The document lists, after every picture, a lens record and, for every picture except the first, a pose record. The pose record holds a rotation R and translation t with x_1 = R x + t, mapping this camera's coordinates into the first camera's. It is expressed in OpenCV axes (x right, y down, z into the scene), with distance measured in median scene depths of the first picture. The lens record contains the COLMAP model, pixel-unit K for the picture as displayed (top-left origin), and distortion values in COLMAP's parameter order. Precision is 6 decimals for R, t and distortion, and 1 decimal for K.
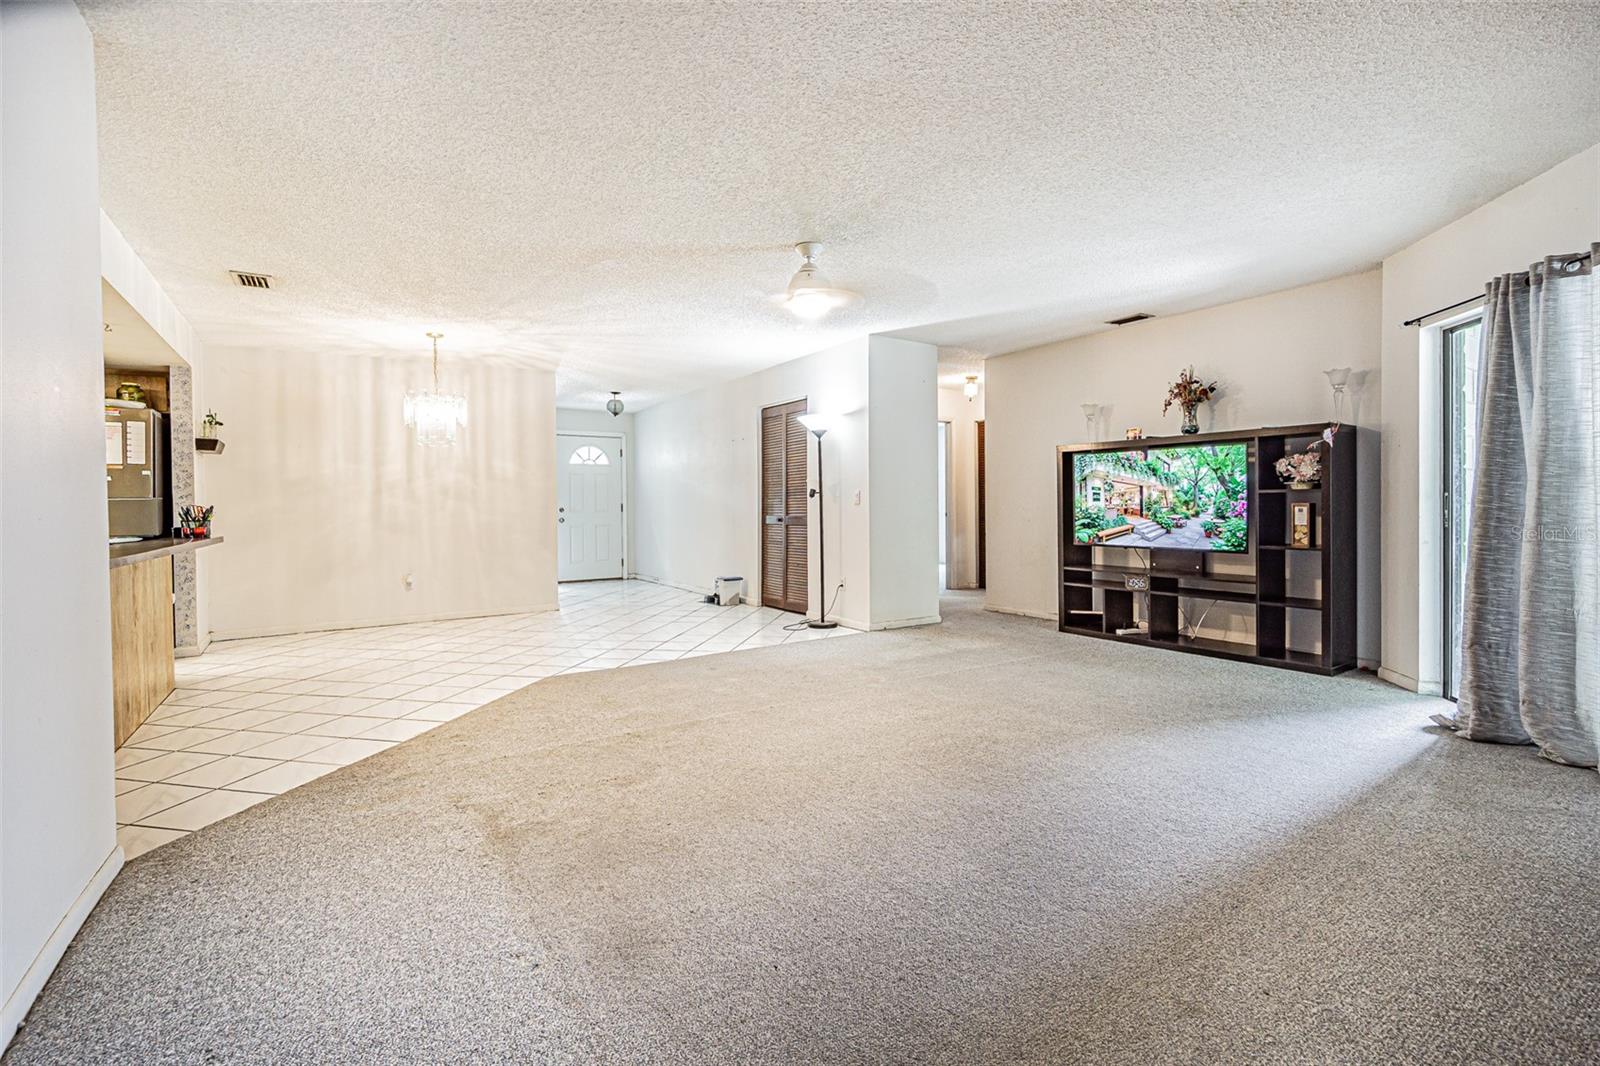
lens RADIAL K [[703.8, 0, 791.1], [0, 703.8, 515.7], [0, 0, 1]] dist [-0.003840, 0.000271]
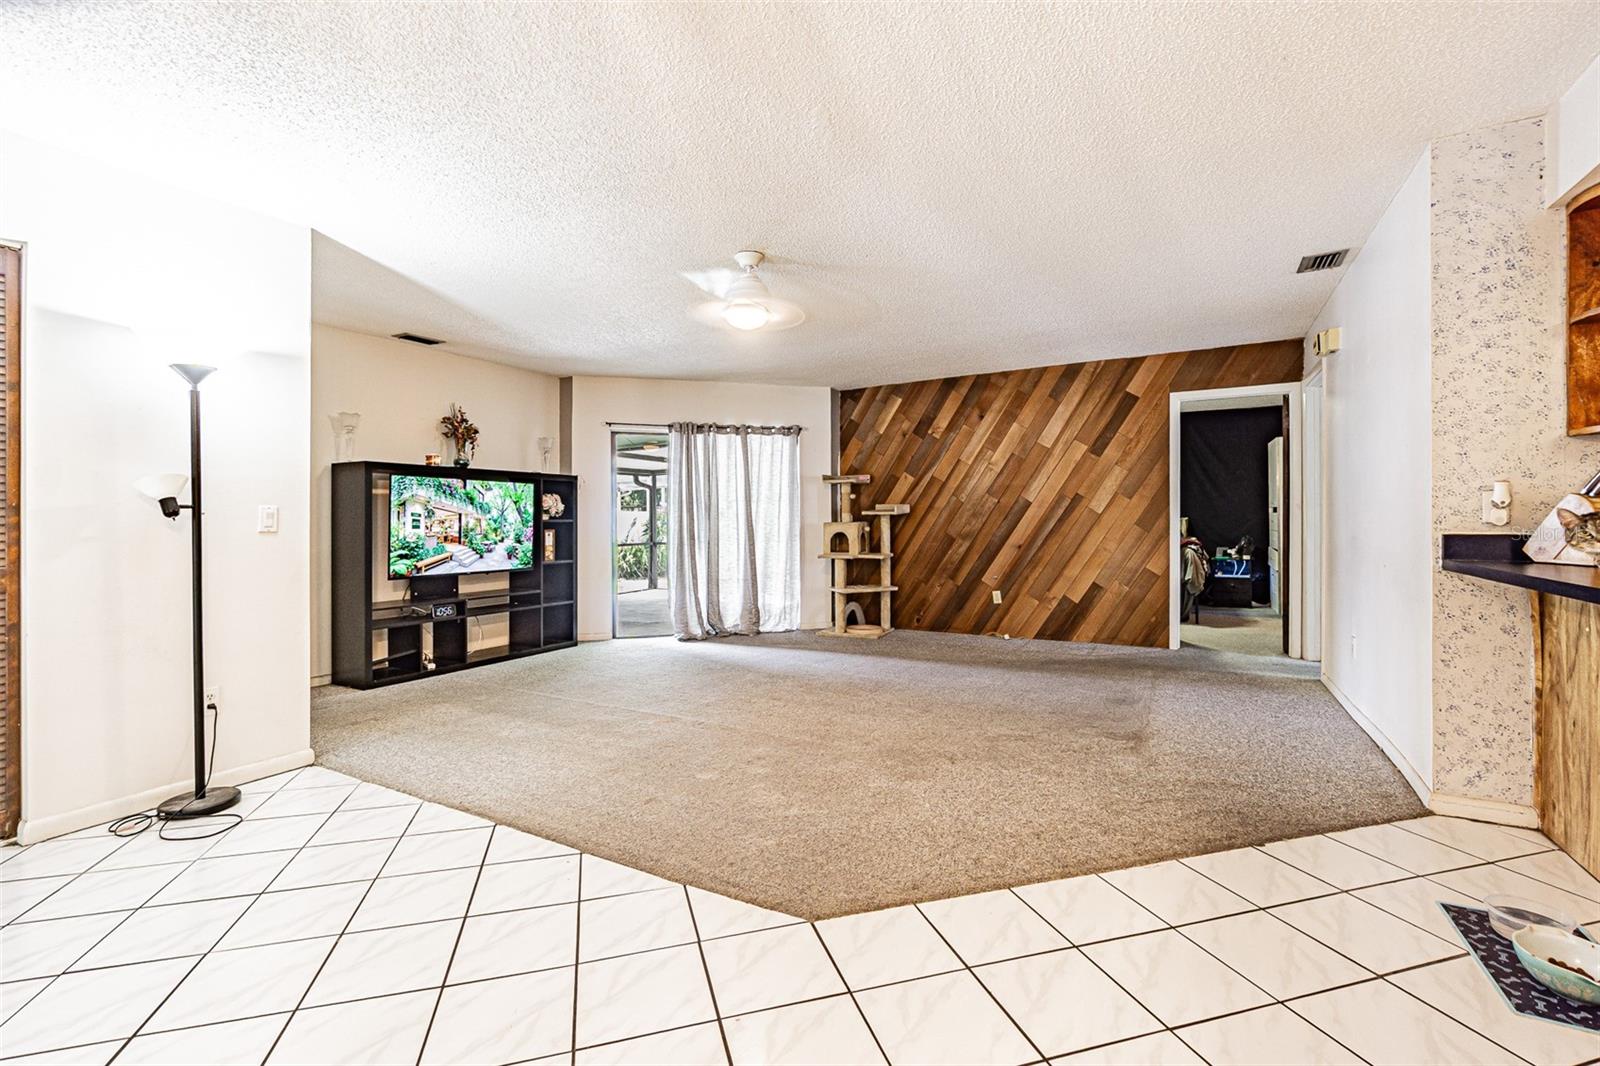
lens RADIAL K [[708.6, 0, 793.7], [0, 708.6, 523.2], [0, 0, 1]] dist [0.000736, 0.000919]
pose [[-0.465559, 0.014953, 0.884891, -0.628149], [0.029873, 0.999553, -0.001174, -0.012532], [-0.884513, 0.025888, -0.465797, 1.036787]]
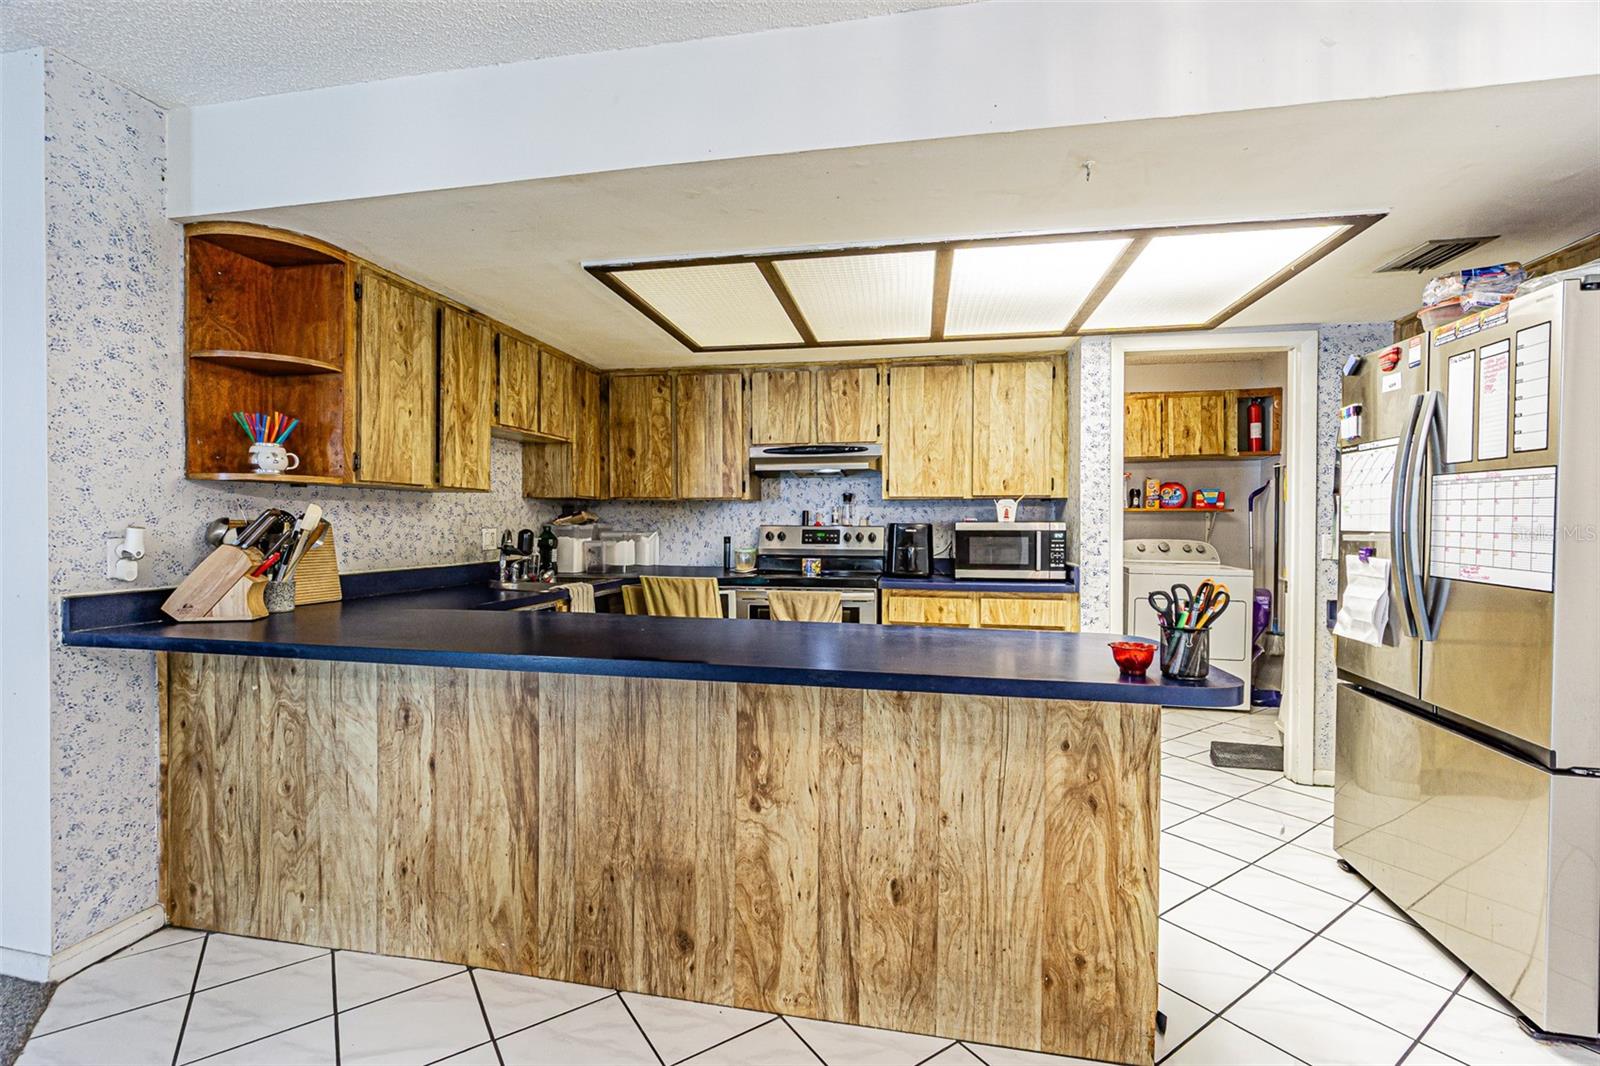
lens RADIAL K [[701.4, 0, 792.0], [0, 701.4, 532.5], [0, 0, 1]] dist [-0.007584, 0.000463]
pose [[-0.691693, 0.021041, -0.721885, -0.401353], [-0.005896, 0.999378, 0.034780, -0.039620], [0.722167, 0.028313, -0.691139, 0.919473]]
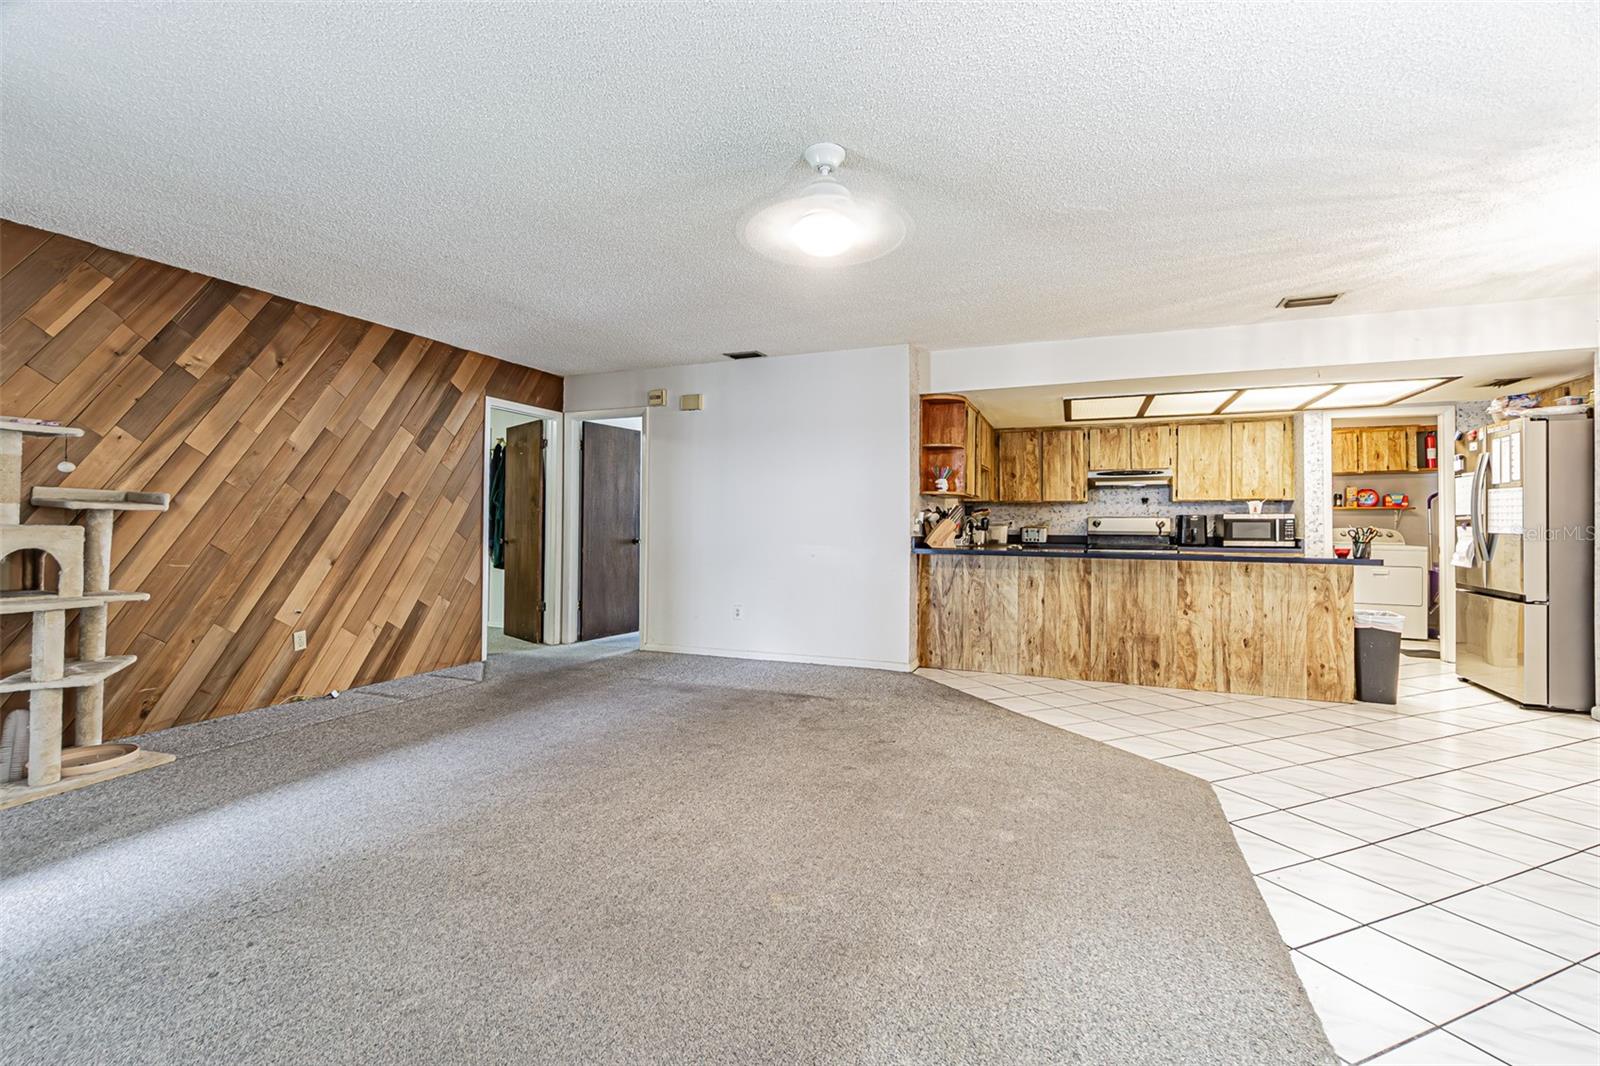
lens RADIAL K [[703.8, 0, 791.1], [0, 703.8, 515.7], [0, 0, 1]] dist [-0.003840, 0.000271]
pose [[-0.822402, -0.000964, -0.568905, 0.324697], [-0.004955, 0.999973, 0.005469, -0.026425], [0.568885, 0.007316, -0.822385, 1.141698]]
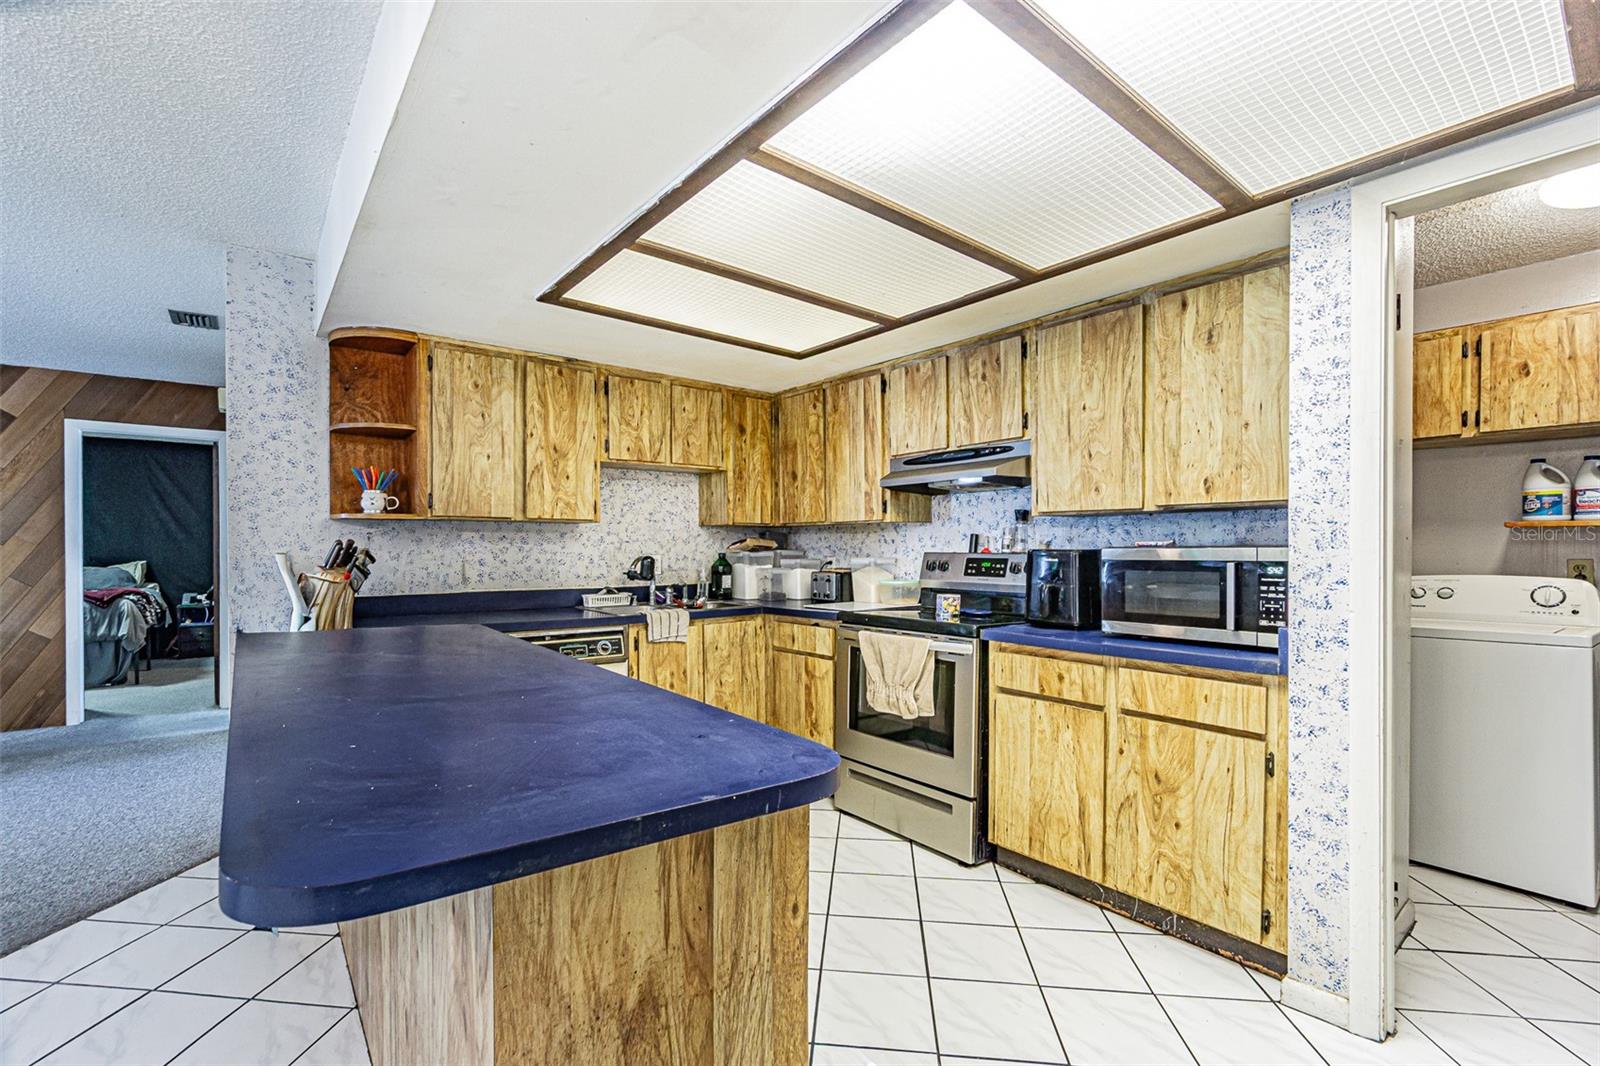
lens RADIAL K [[699.9, 0, 793.4], [0, 699.9, 560.1], [0, 0, 1]] dist [-0.007921, 0.000330]
pose [[-0.995272, 0.014275, -0.096076, -0.783928], [0.011136, 0.999389, 0.033133, -0.035564], [0.096491, 0.031906, -0.994822, 0.990776]]
